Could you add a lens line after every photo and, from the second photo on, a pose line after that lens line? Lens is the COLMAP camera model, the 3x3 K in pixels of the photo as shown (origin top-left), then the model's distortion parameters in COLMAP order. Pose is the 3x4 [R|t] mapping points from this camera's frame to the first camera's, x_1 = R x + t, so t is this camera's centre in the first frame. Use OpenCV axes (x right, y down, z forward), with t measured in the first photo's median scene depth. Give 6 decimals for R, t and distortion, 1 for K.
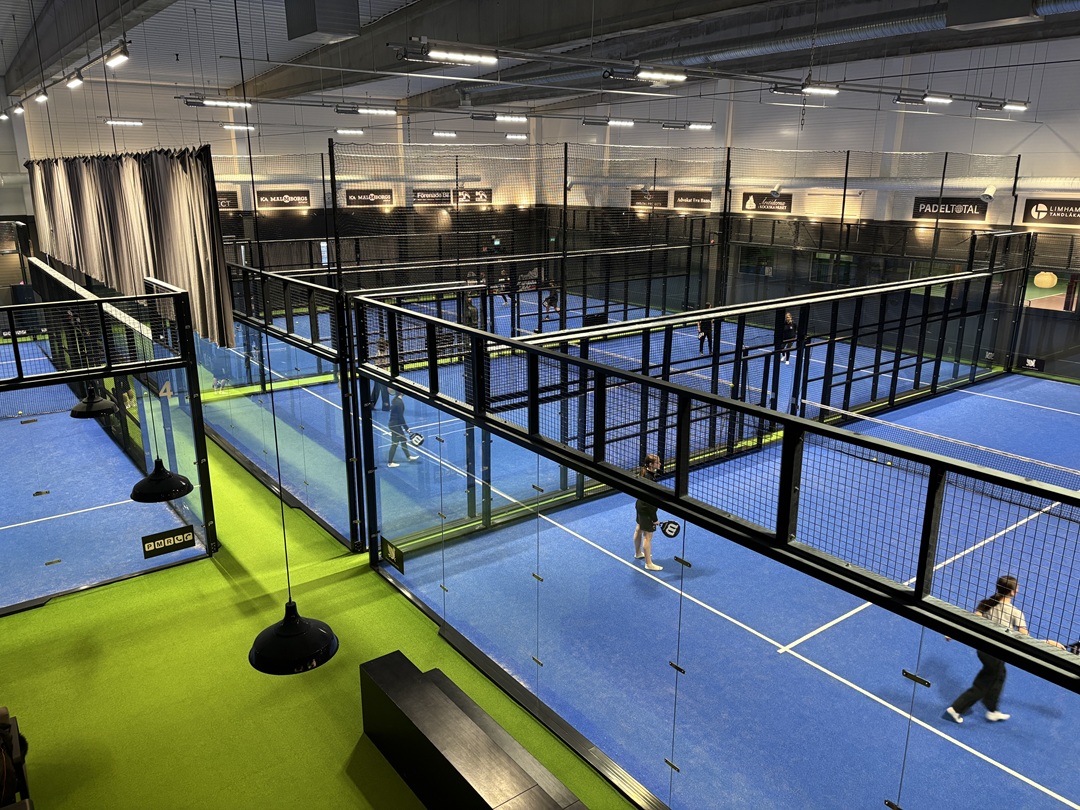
lens RADIAL K [[806.7, 0, 539.7], [0, 806.7, 398.5], [0, 0, 1]] dist [0.045798, -0.039562]
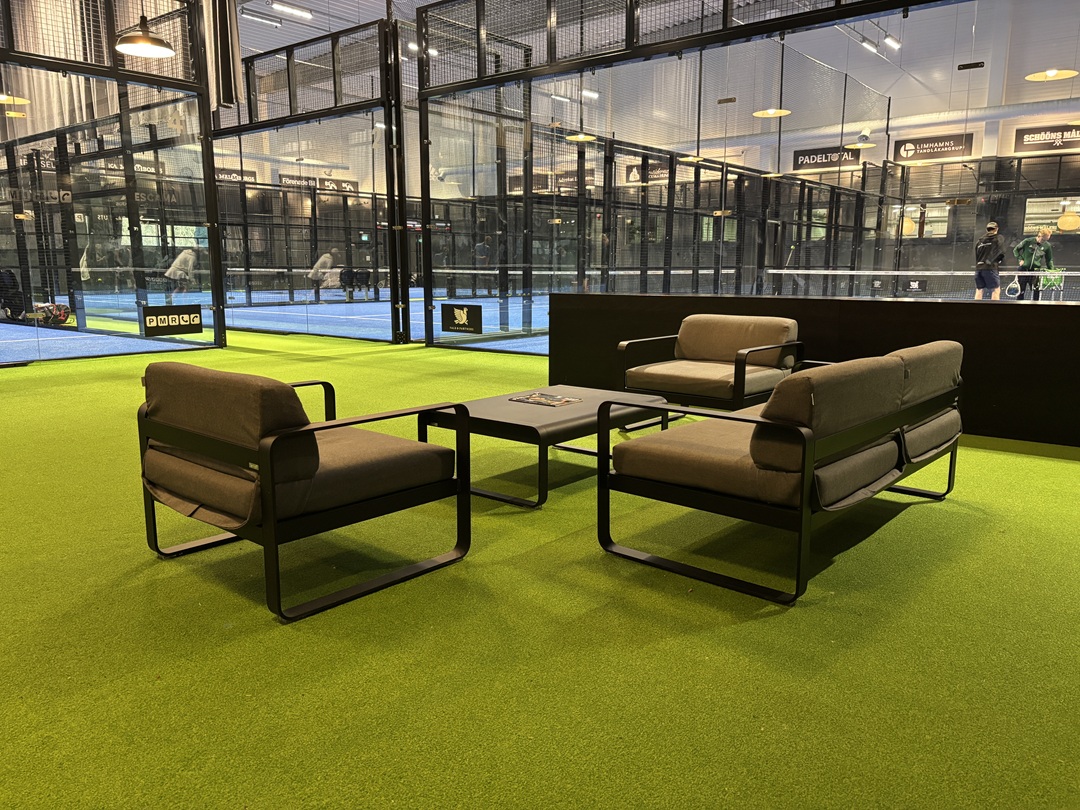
lens RADIAL K [[806.7, 0, 537.8], [0, 806.7, 398.2], [0, 0, 1]] dist [0.045798, -0.039562]
pose [[0.970309, -0.039577, 0.238608, -0.145824], [0.065555, 0.992629, -0.101937, 0.172901], [-0.232814, 0.114552, 0.965751, 0.073338]]
